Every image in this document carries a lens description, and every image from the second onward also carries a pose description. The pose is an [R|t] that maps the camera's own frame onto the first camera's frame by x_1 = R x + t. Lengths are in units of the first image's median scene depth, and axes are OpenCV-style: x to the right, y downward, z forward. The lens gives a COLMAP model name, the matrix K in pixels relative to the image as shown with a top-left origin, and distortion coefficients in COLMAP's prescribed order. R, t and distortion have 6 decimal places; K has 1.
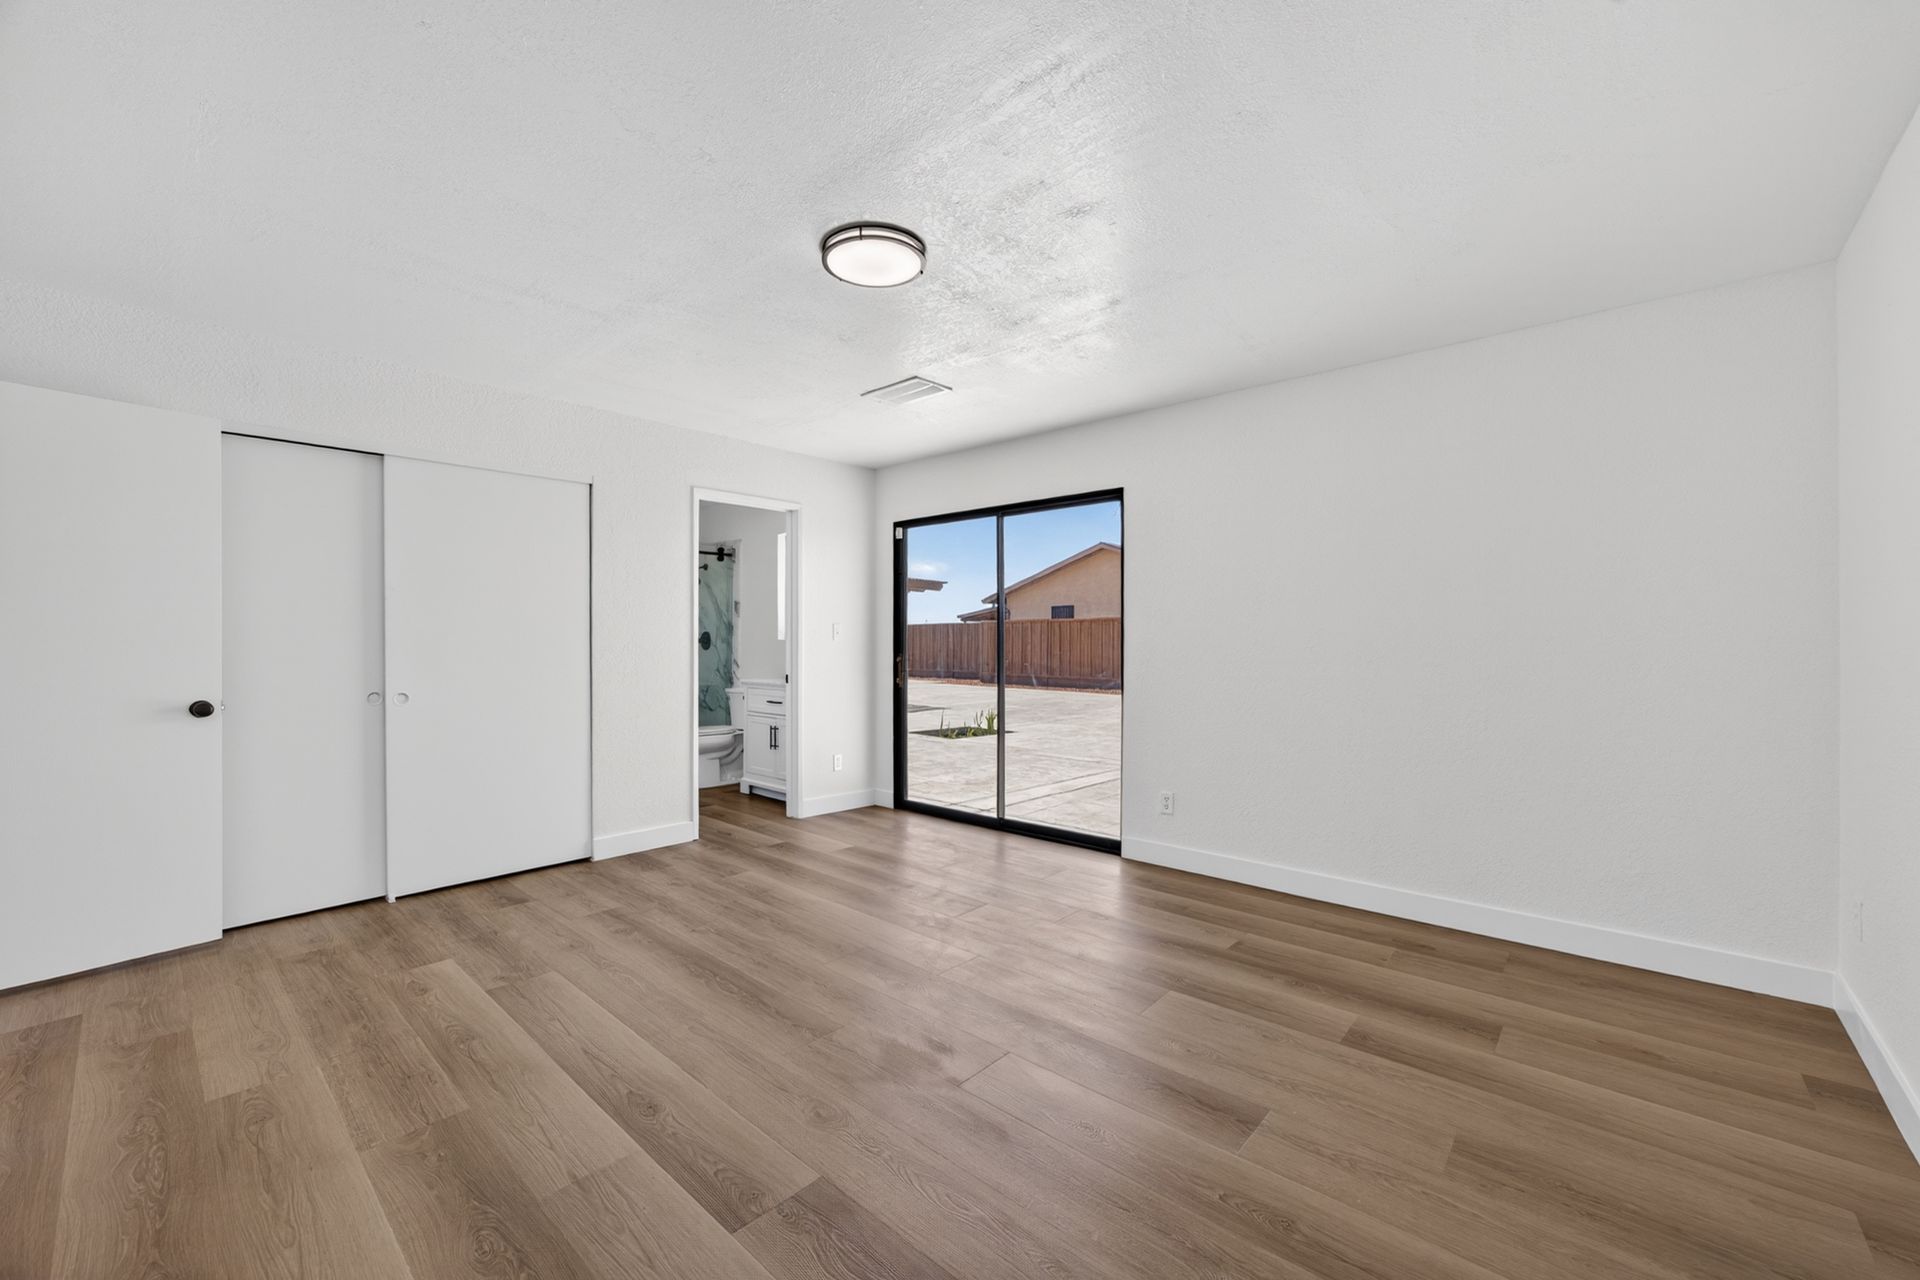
lens RADIAL K [[745.6, 0, 960.0], [0, 745.6, 640.0], [0, 0, 1]] dist [-0.032881, 0.015149]
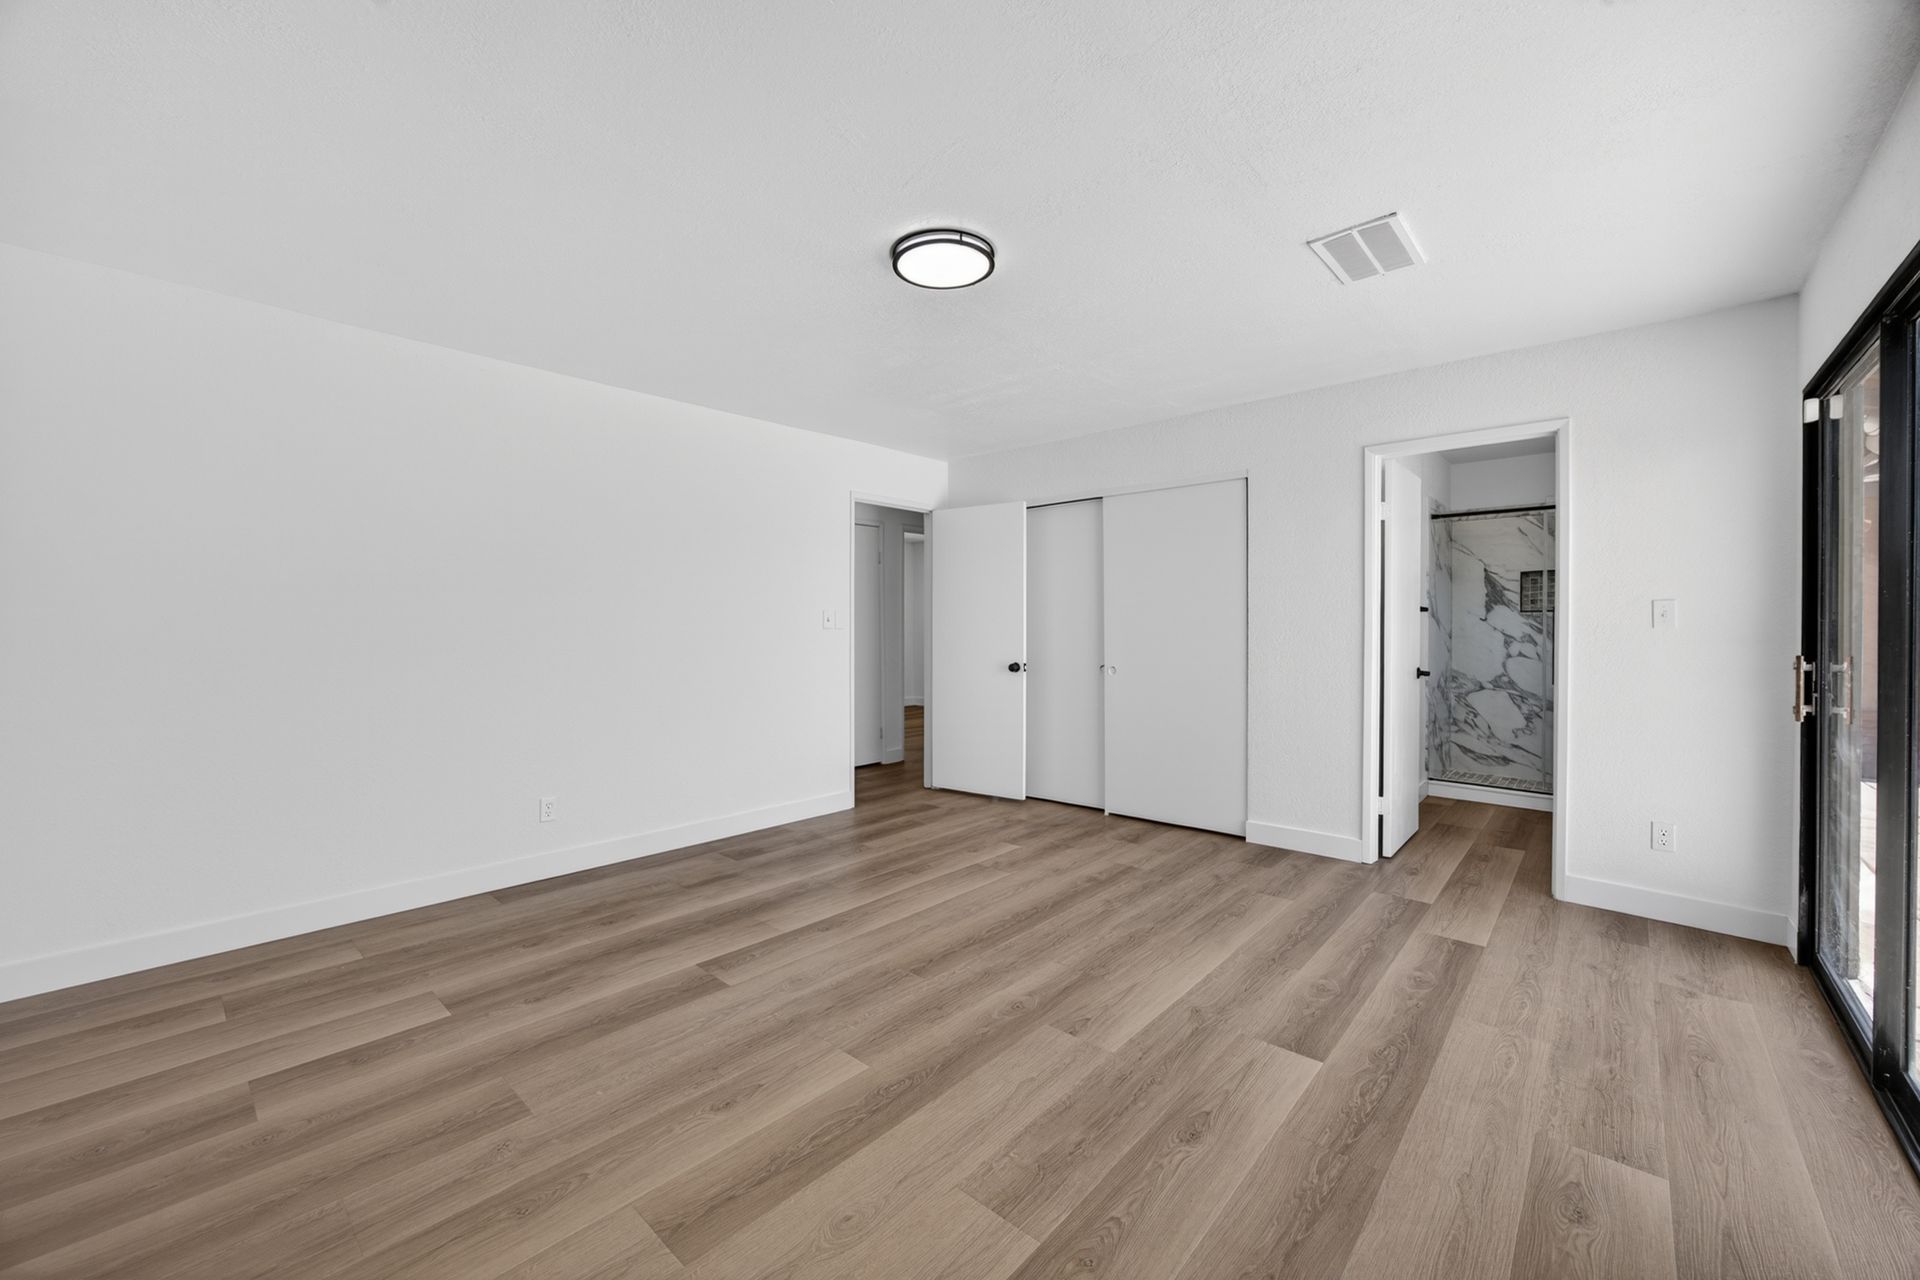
lens RADIAL K [[745.6, 0, 960.0], [0, 745.6, 640.0], [0, 0, 1]] dist [-0.032881, 0.015149]
pose [[0.010704, 0.016263, -0.999810, 0.684877], [0.001715, 0.999866, 0.016282, -0.001898], [0.999941, -0.001889, 0.010675, 0.754464]]
